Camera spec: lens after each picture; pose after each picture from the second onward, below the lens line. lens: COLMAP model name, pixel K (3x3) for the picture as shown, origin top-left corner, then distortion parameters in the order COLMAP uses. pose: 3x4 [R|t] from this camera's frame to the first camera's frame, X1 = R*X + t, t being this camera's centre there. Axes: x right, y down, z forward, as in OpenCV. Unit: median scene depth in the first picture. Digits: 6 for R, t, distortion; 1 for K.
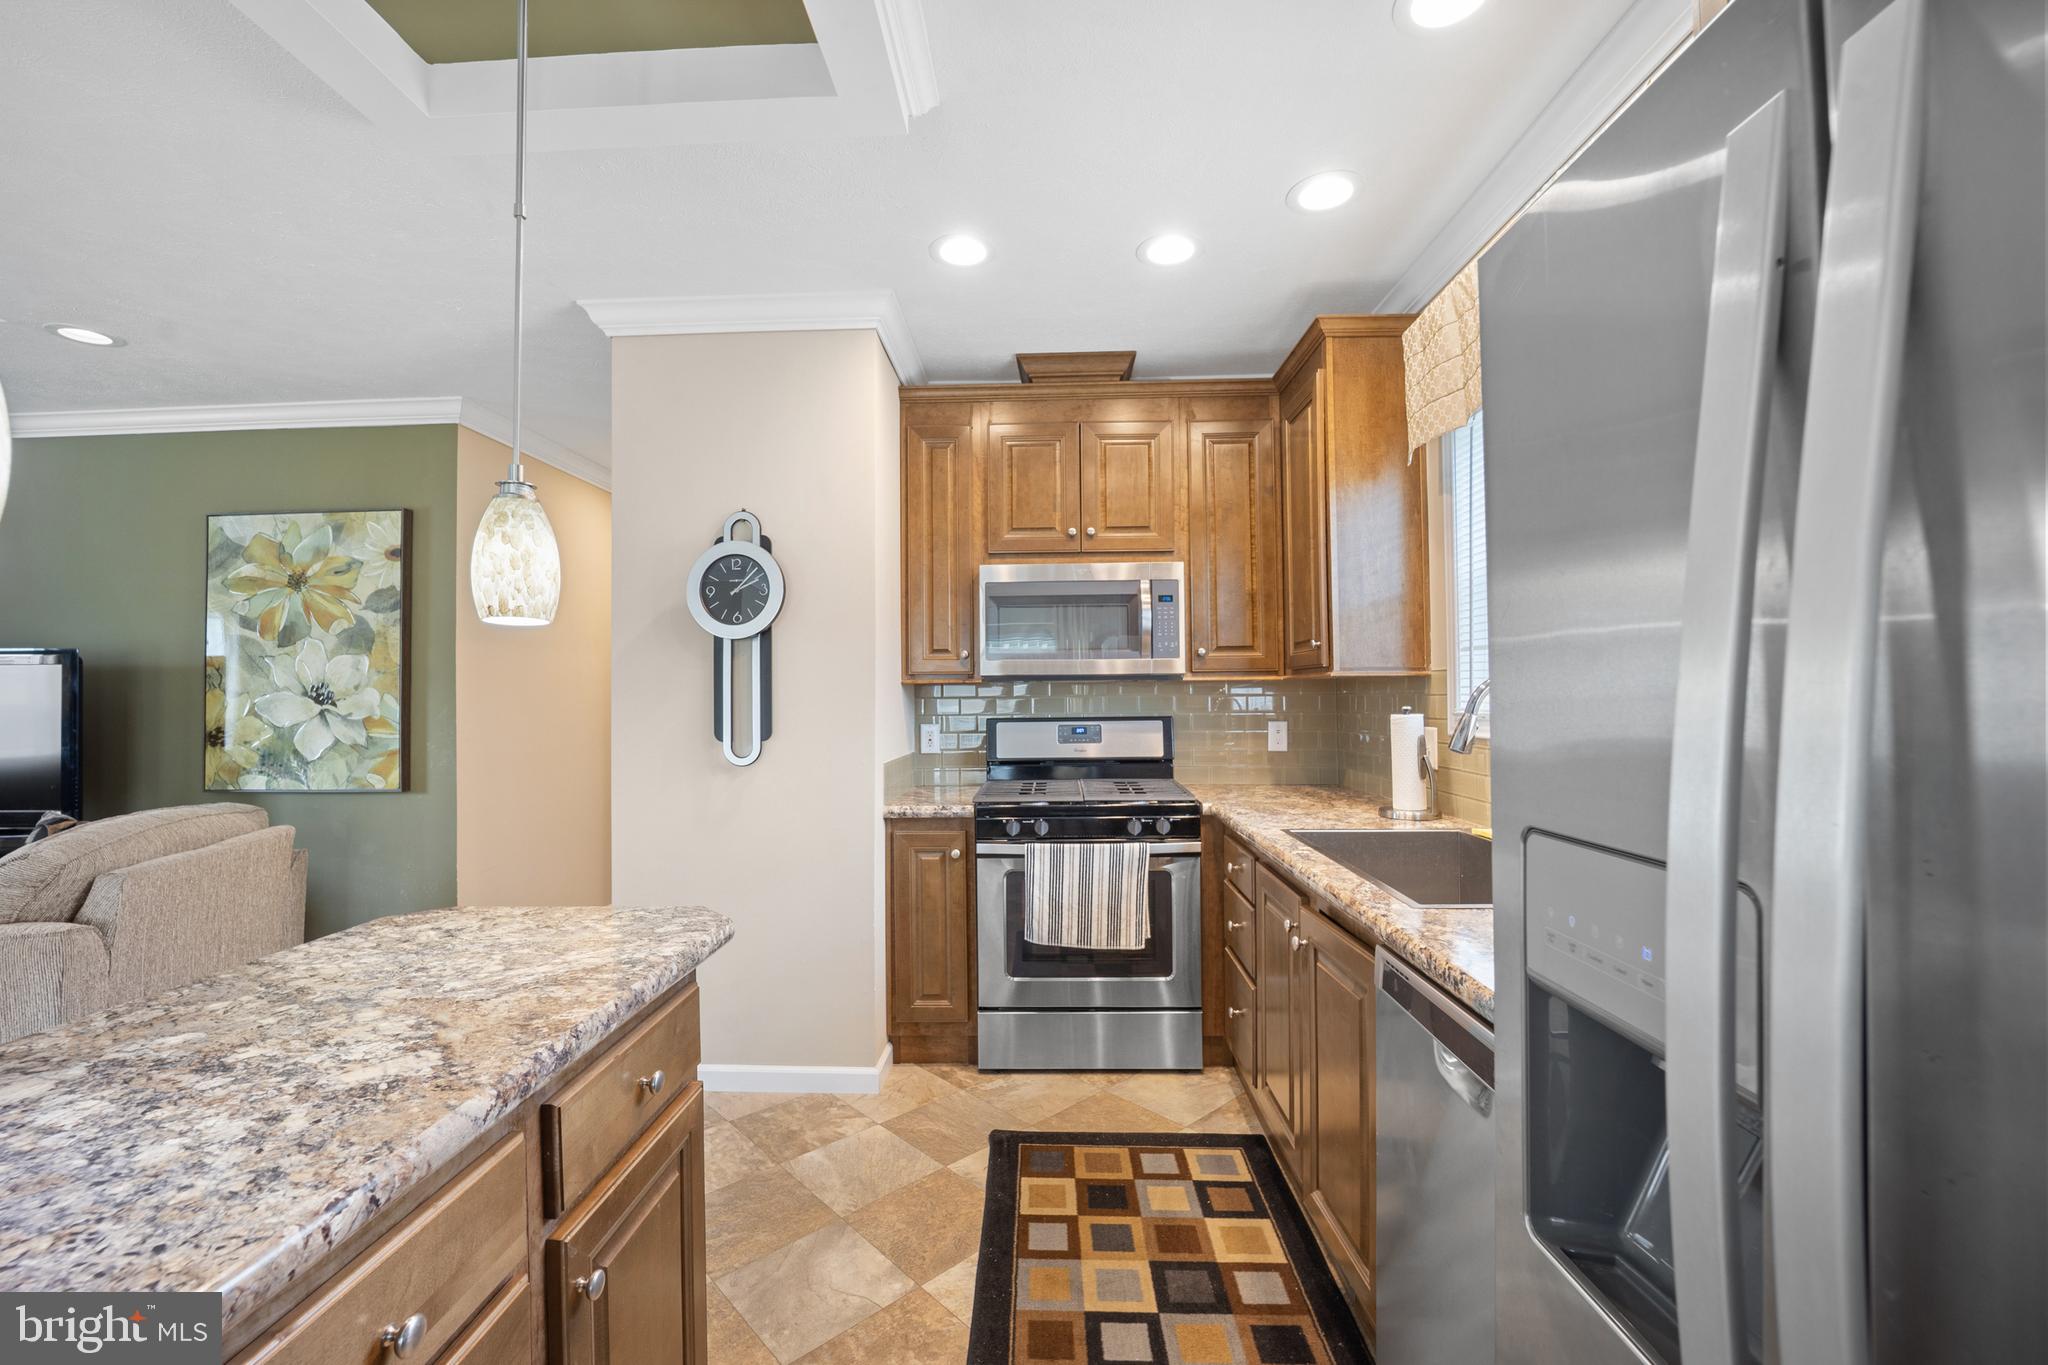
lens RADIAL K [[853.6, 0, 1028.3], [0, 853.6, 674.9], [0, 0, 1]] dist [-0.015304, -0.000058]
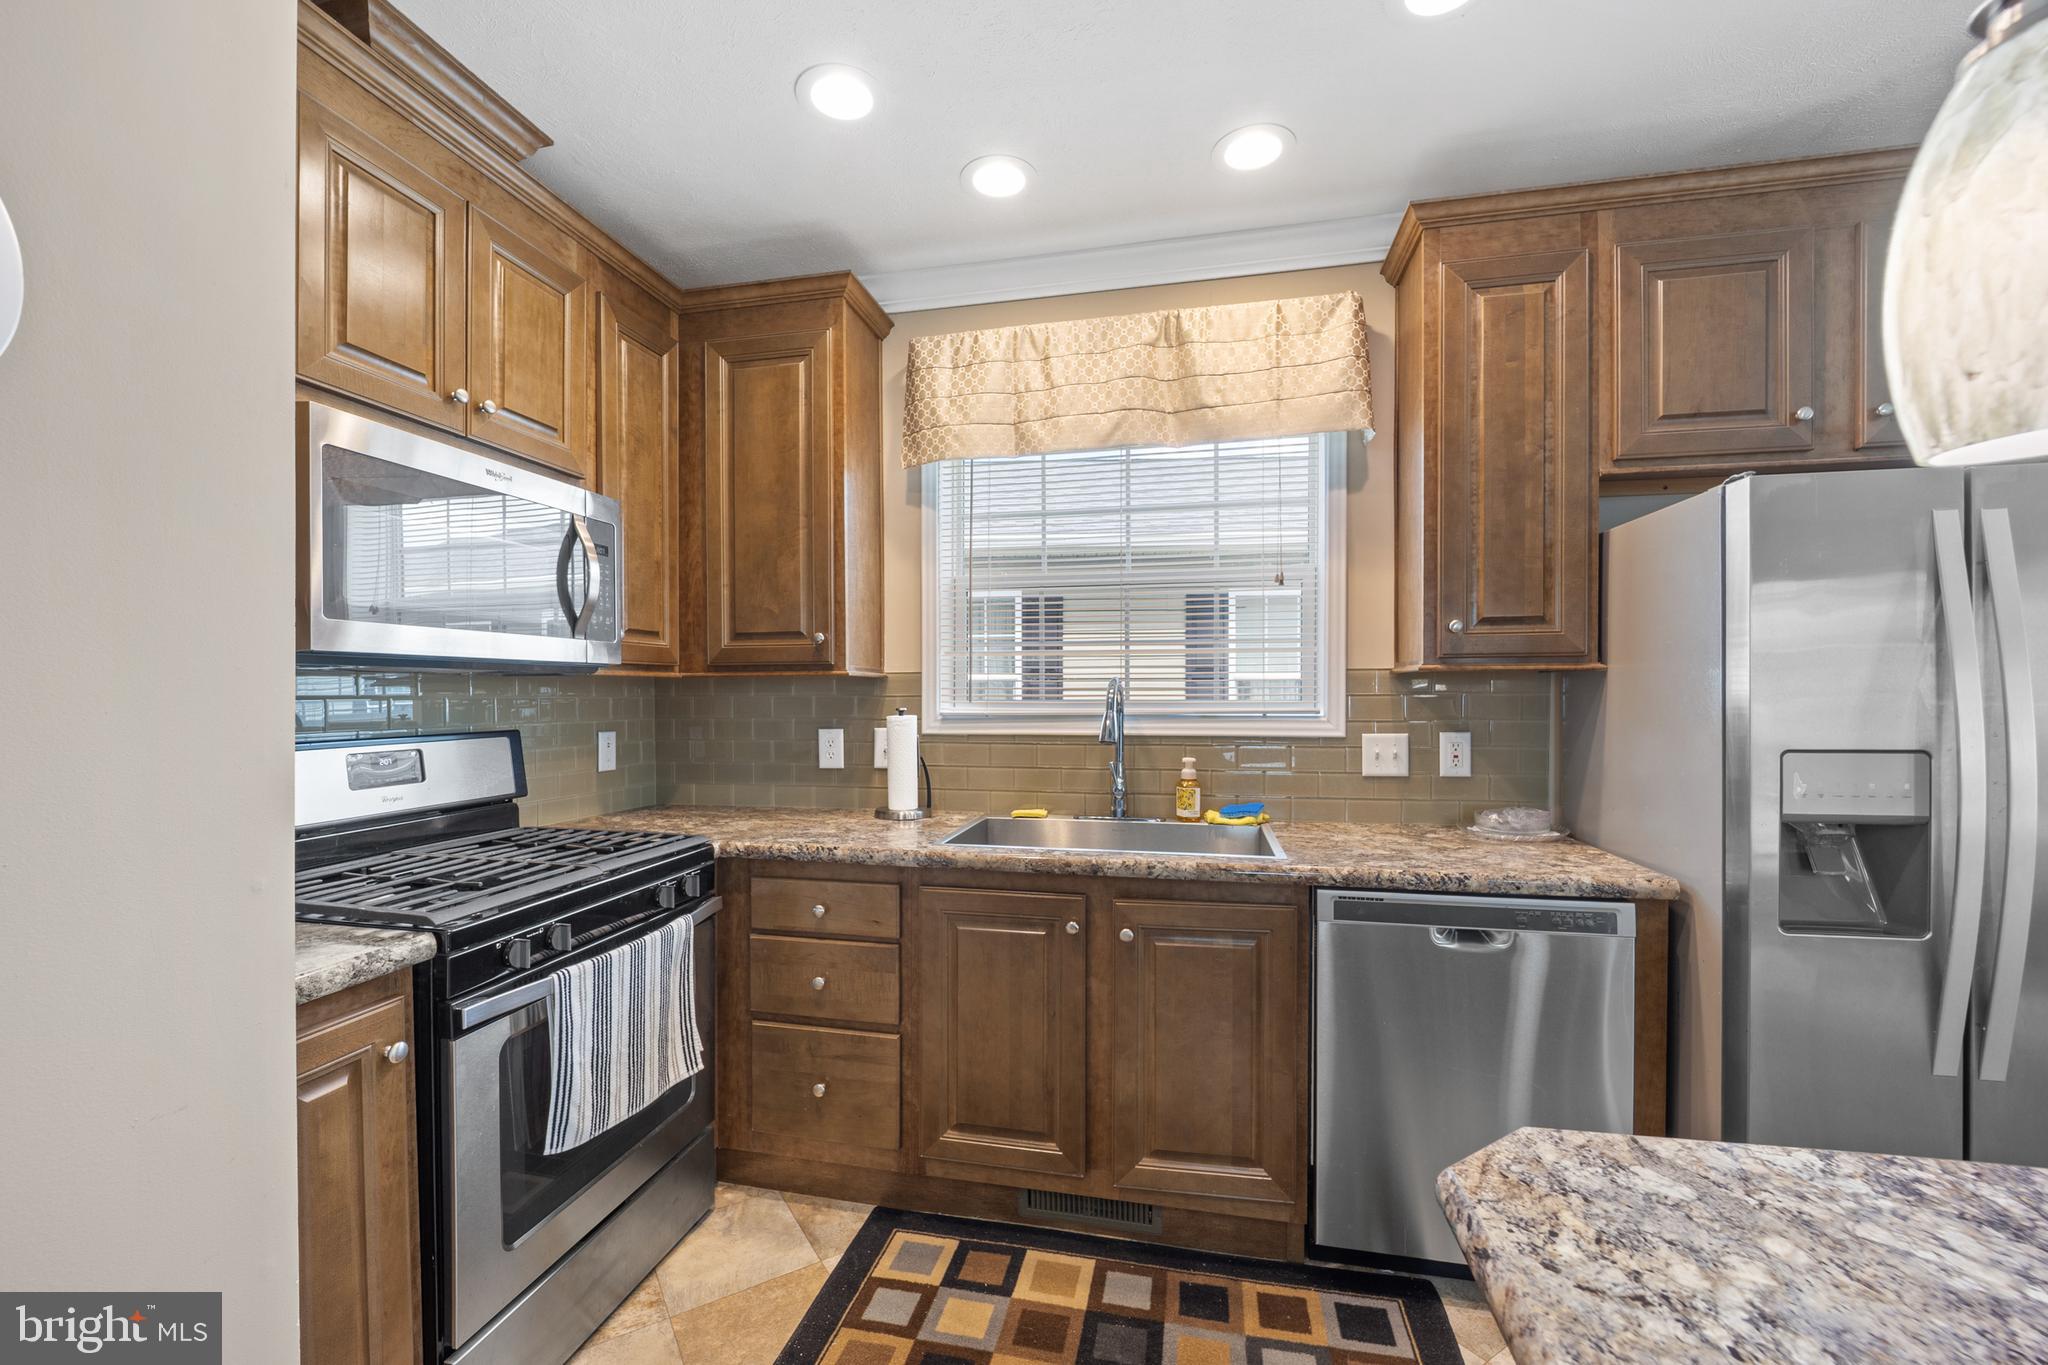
lens RADIAL K [[840.2, 0, 1012.7], [0, 840.2, 700.3], [0, 0, 1]] dist [-0.009113, -0.000209]
pose [[0.186441, -0.001695, 0.982465, -0.477395], [-0.019195, 0.999801, 0.005367, 0.020051], [-0.982279, -0.019859, 0.186371, 0.645920]]
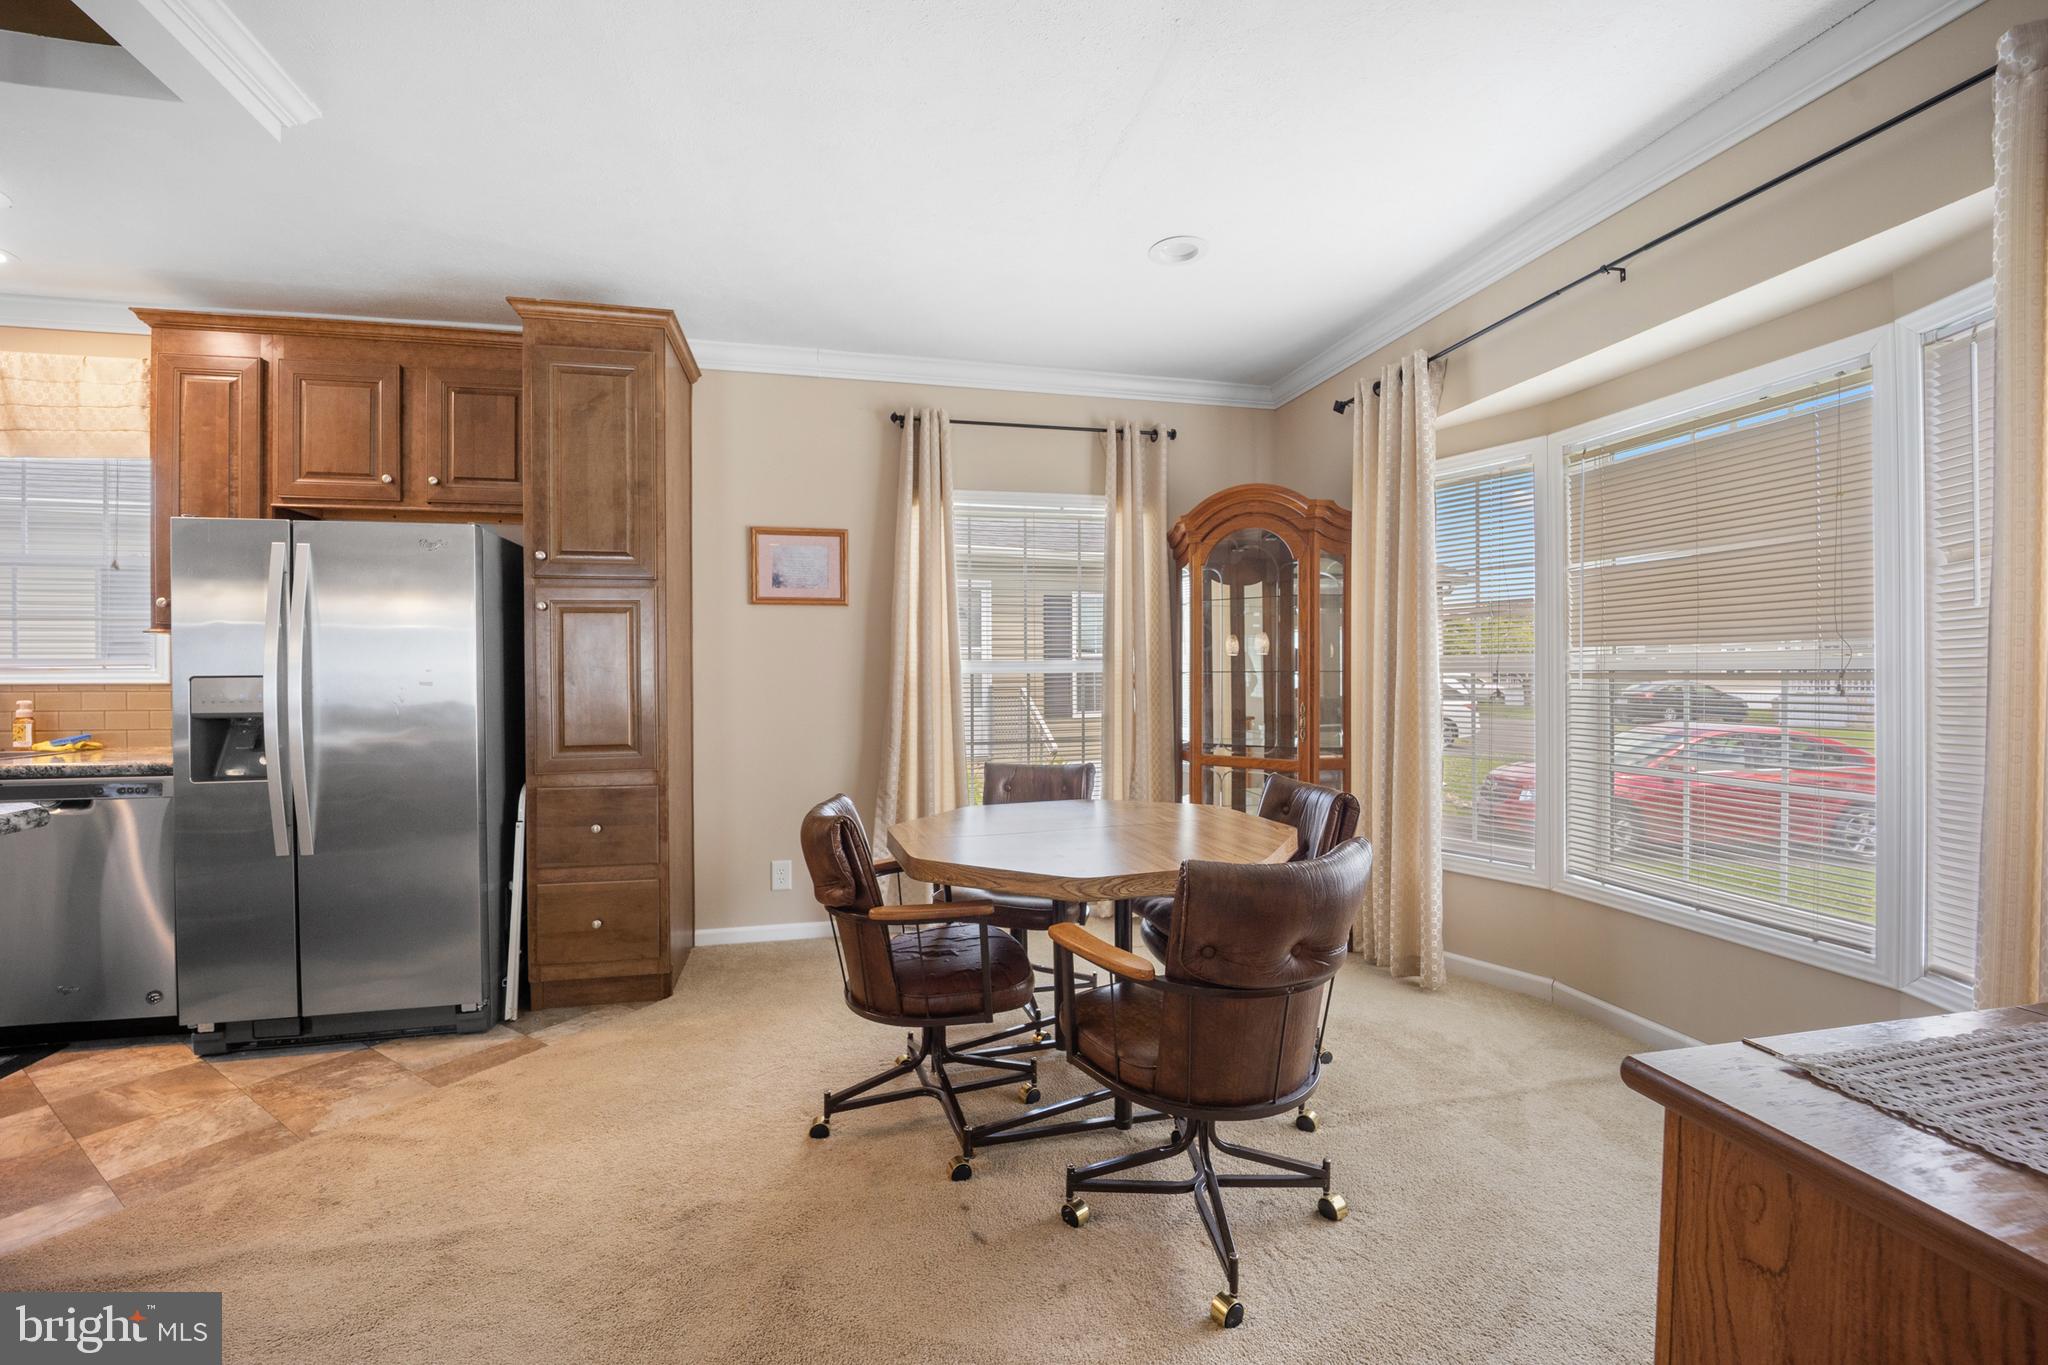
lens RADIAL K [[841.4, 0, 1011.3], [0, 841.4, 675.8], [0, 0, 1]] dist [-0.025701, 0.003372]
pose [[-0.247419, 0.006100, 0.968889, -0.967852], [-0.012889, 0.999871, -0.009586, 0.041807], [-0.968823, -0.014860, -0.247308, -0.390950]]
